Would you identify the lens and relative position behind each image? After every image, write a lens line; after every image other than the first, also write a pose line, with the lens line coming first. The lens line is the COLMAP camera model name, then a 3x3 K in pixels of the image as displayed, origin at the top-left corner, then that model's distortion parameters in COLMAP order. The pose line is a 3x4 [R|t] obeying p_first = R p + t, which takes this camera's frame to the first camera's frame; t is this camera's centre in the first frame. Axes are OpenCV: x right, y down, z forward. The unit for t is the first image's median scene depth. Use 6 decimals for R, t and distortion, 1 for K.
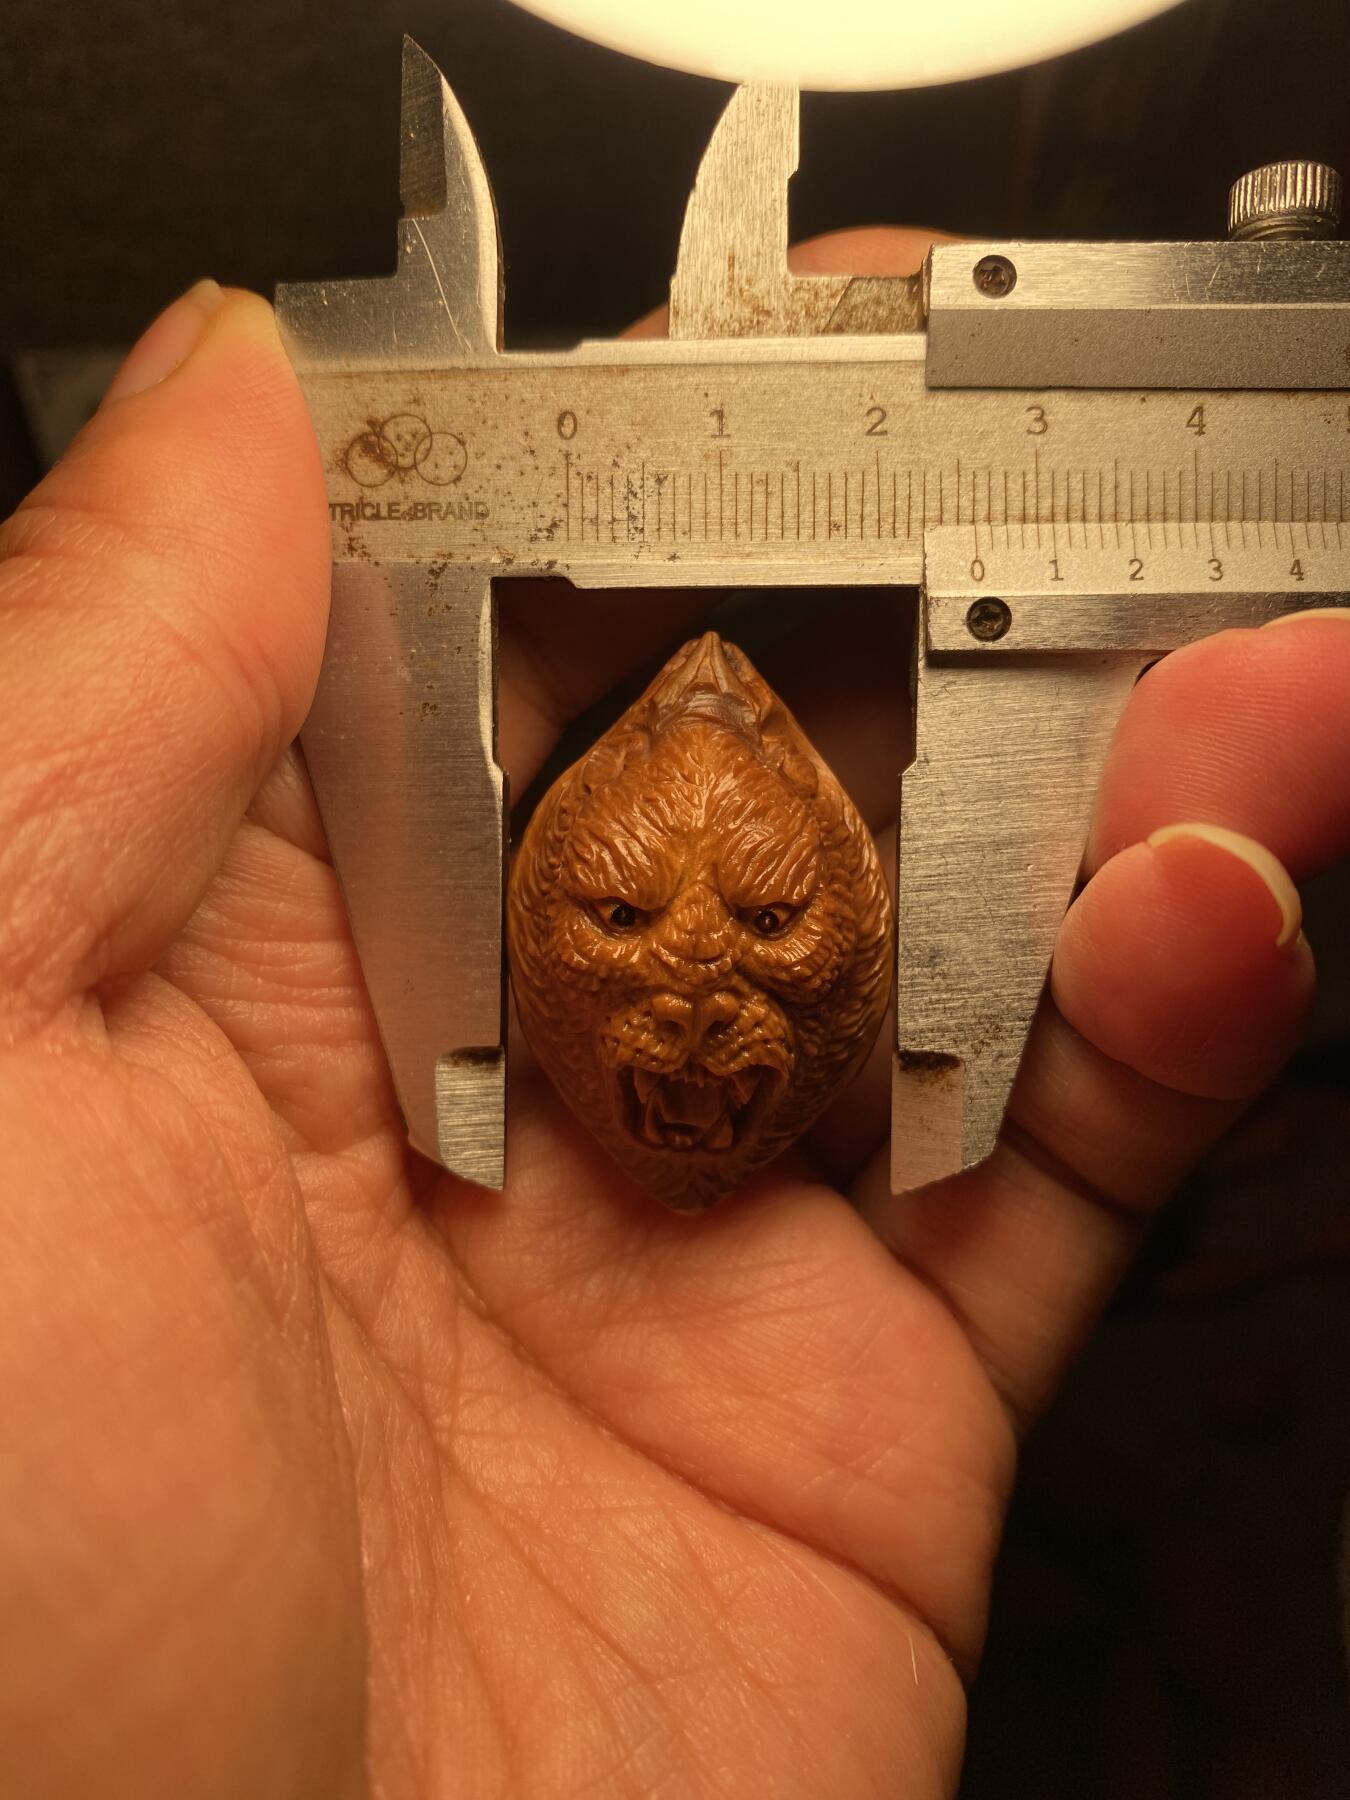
lens RADIAL K [[1318.6, 0, 675.7], [0, 1318.6, 936.5], [0, 0, 1]] dist [0.000569, -0.004172]
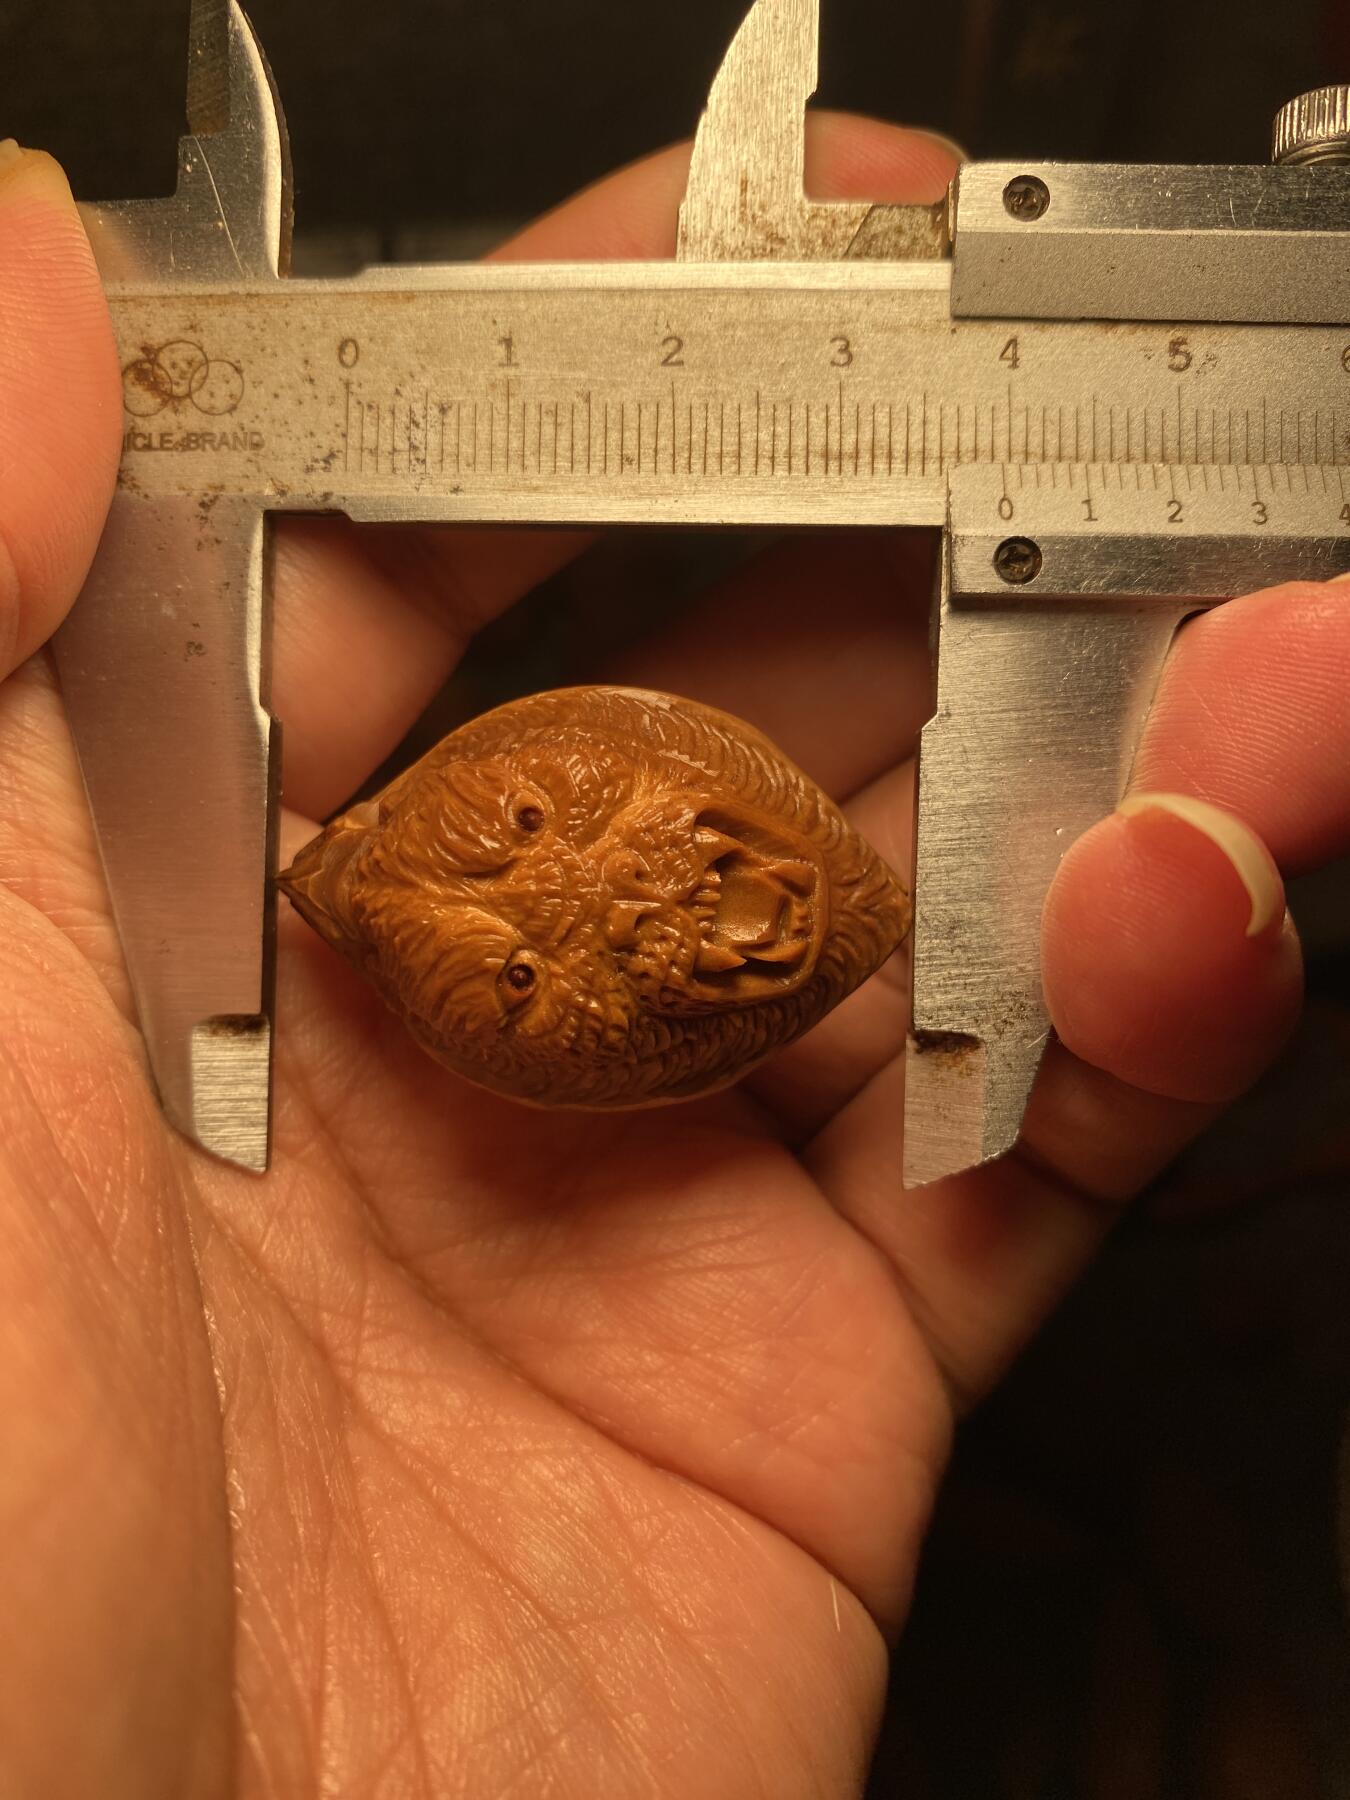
lens RADIAL K [[1350.2, 0, 675.0], [0, 1350.2, 900.0], [0, 0, 1]] dist [-0.066340, 0.086320]
pose [[0.997474, 0.034402, -0.062152, 0.209776], [-0.033276, 0.999264, 0.019057, -0.011511], [0.062762, -0.016941, 0.997885, 0.025782]]
